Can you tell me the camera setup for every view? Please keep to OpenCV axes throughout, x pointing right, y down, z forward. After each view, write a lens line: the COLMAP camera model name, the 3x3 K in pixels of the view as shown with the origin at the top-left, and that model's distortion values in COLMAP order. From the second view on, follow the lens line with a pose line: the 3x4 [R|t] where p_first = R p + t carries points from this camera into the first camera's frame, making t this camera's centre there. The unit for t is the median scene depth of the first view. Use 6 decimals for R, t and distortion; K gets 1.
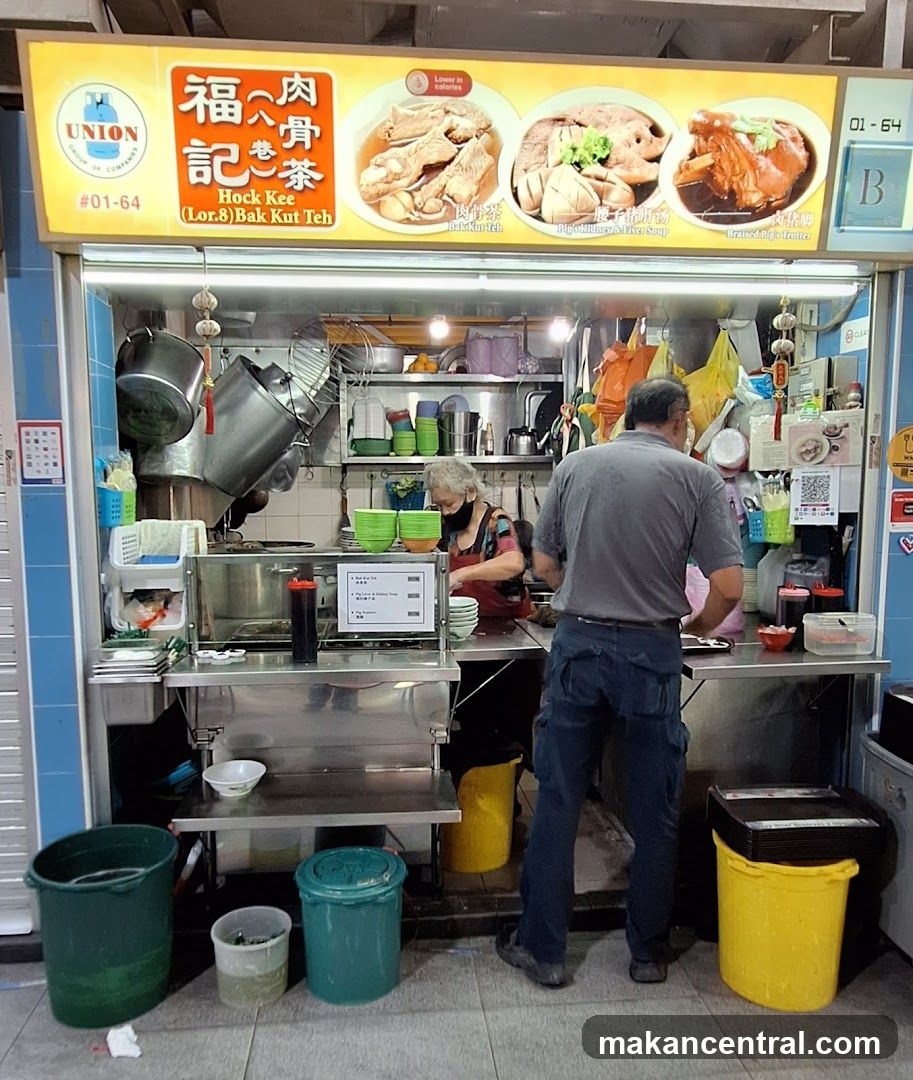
lens RADIAL K [[877.0, 0, 455.6], [0, 877.0, 600.1], [0, 0, 1]] dist [-0.007850, 0.013218]
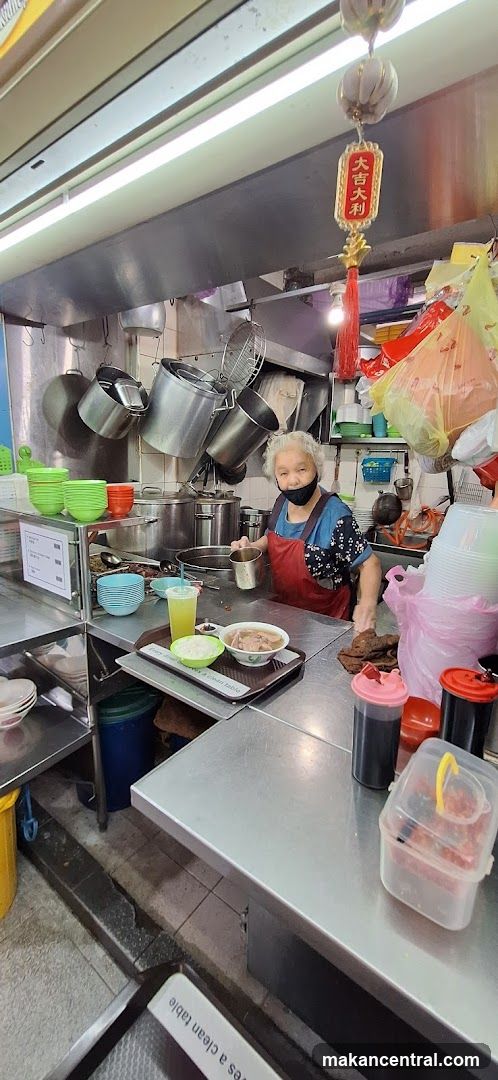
lens RADIAL K [[434.5, 0, 245.5], [0, 434.5, 545.9], [0, 0, 1]] dist [-0.001409, 0.000005]
pose [[0.734131, 0.164596, -0.658756, 0.530984], [-0.118415, 0.986343, 0.114483, -0.130542], [0.668603, -0.006039, 0.743595, 0.907594]]
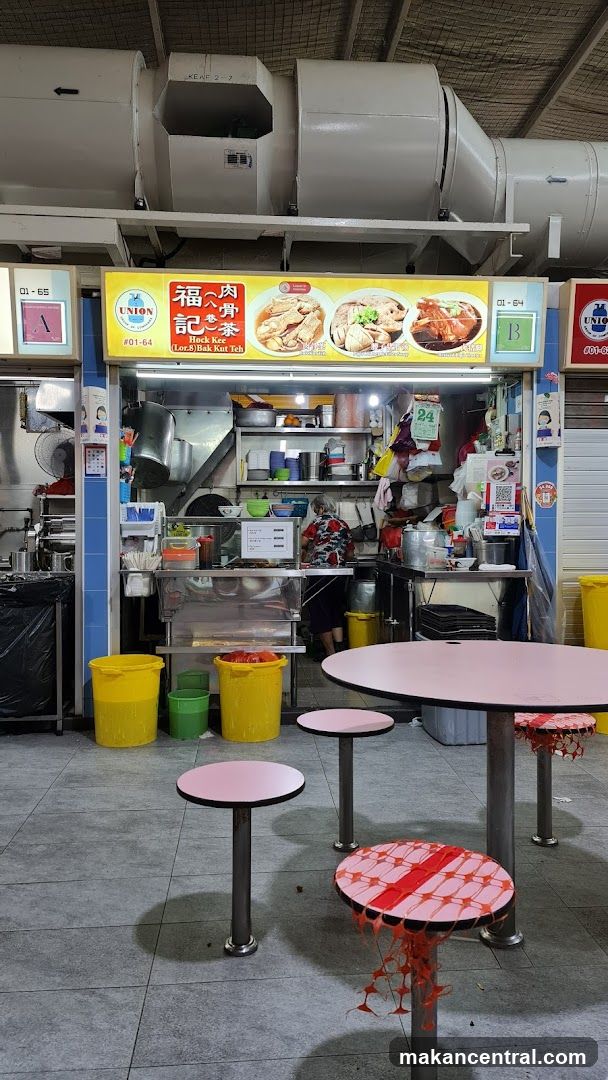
lens RADIAL K [[793.5, 0, 307.8], [0, 793.5, 550.2], [0, 0, 1]] dist [0.060584, -0.017984]
pose [[0.999759, 0.004111, -0.021556, 0.053856], [-0.006441, 0.994006, -0.109132, 0.239410], [0.020978, 0.109245, 0.993793, -0.813155]]
